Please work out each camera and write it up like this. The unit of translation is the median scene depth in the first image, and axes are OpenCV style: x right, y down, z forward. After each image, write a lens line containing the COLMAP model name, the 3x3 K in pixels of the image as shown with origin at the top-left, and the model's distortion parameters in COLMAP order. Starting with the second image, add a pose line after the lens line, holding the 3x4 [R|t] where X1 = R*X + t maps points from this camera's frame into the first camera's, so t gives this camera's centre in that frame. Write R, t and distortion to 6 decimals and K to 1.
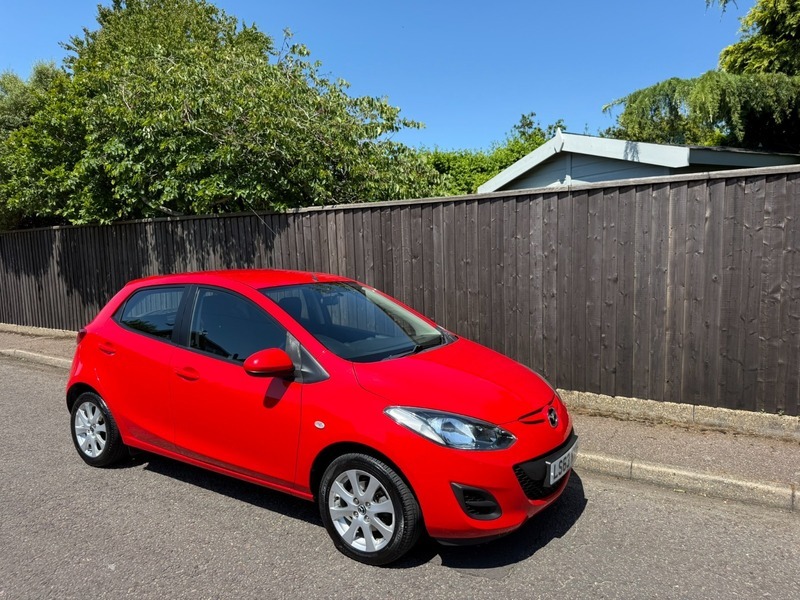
lens RADIAL K [[563.9, 0, 396.8], [0, 563.9, 313.5], [0, 0, 1]] dist [0.062936, -0.081390]
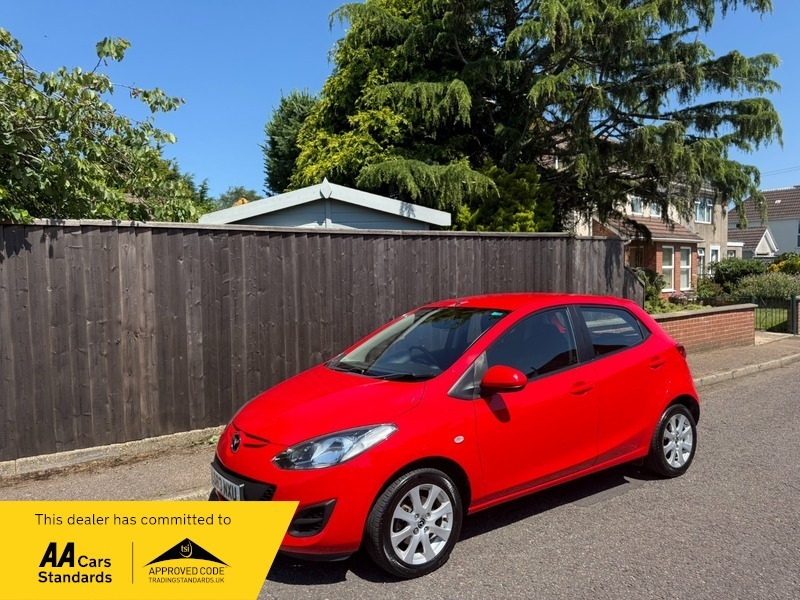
lens RADIAL K [[560.1, 0, 396.3], [0, 560.1, 309.9], [0, 0, 1]] dist [0.066874, -0.093542]
pose [[0.389017, -0.040548, 0.920338, -0.664224], [0.119556, 0.992804, -0.006794, -0.033619], [-0.913440, 0.112675, 0.391065, 0.425308]]
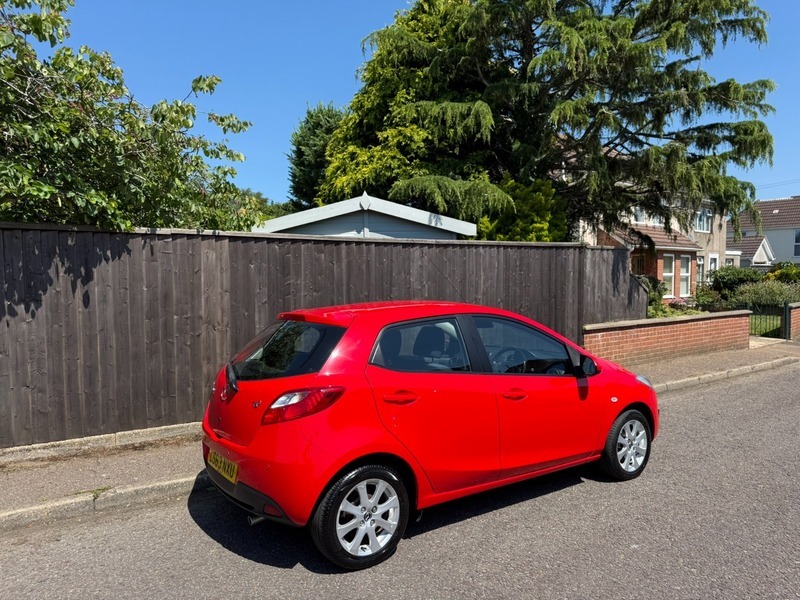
lens RADIAL K [[559.2, 0, 400.0], [0, 559.2, 313.3], [0, 0, 1]] dist [0.081465, -0.122514]
pose [[0.382725, -0.036040, 0.923159, -0.800198], [0.106911, 0.994253, -0.005508, -0.034700], [-0.917656, 0.100804, 0.384378, 0.438608]]
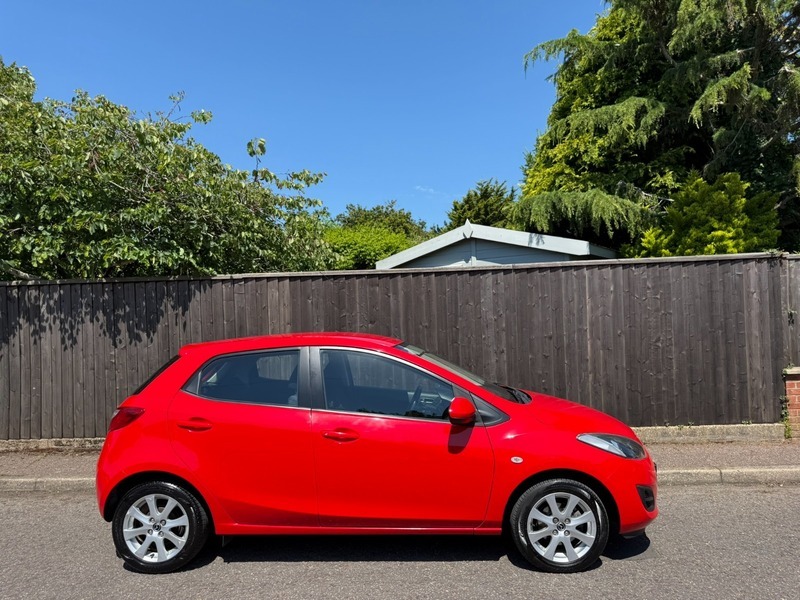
lens RADIAL K [[563.9, 0, 396.8], [0, 563.9, 313.5], [0, 0, 1]] dist [0.062936, -0.081390]
pose [[0.860162, 0.001327, 0.510020, -0.443311], [0.068265, 0.990699, -0.117708, 0.011922], [-0.505432, 0.136065, 0.852071, 0.052258]]
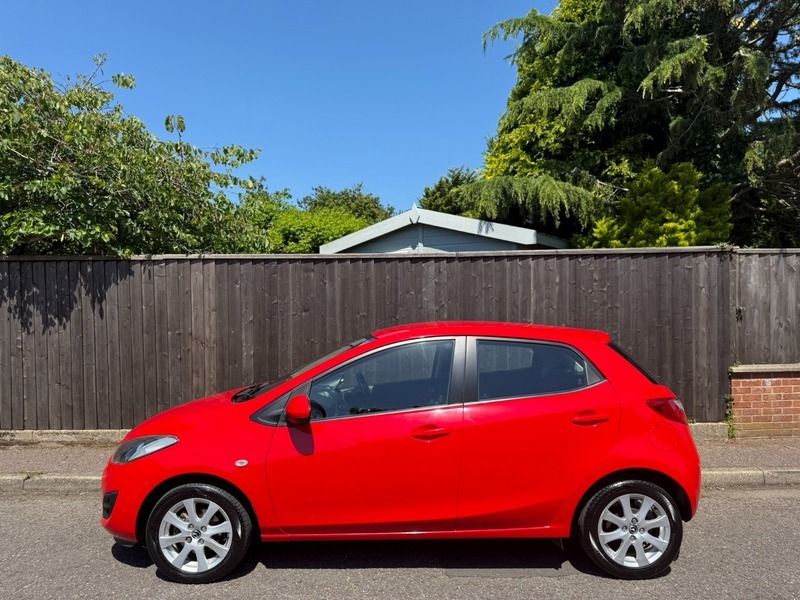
lens RADIAL K [[559.2, 0, 400.0], [0, 559.2, 313.3], [0, 0, 1]] dist [0.081465, -0.122514]
pose [[0.834348, 0.005119, 0.551215, -0.352531], [0.053505, 0.994483, -0.090224, 0.003578], [-0.548636, 0.104771, 0.829471, 0.072857]]
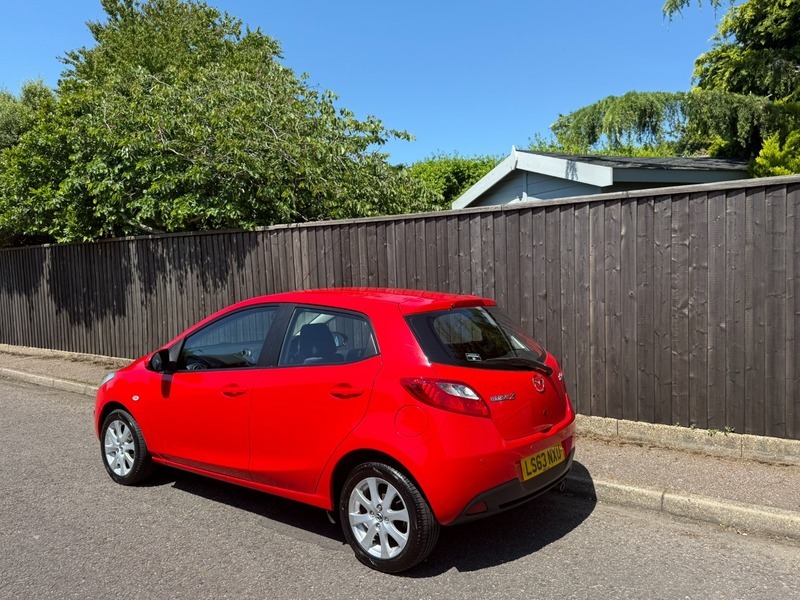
lens RADIAL K [[655.5, 0, 402.6], [0, 655.5, 316.7], [0, 0, 1]] dist [0.126443, -0.201653]
pose [[0.996980, 0.001029, -0.077647, 0.168352], [-0.003633, 0.999435, -0.033410, 0.014079], [0.077568, 0.033591, 0.996421, -0.155311]]
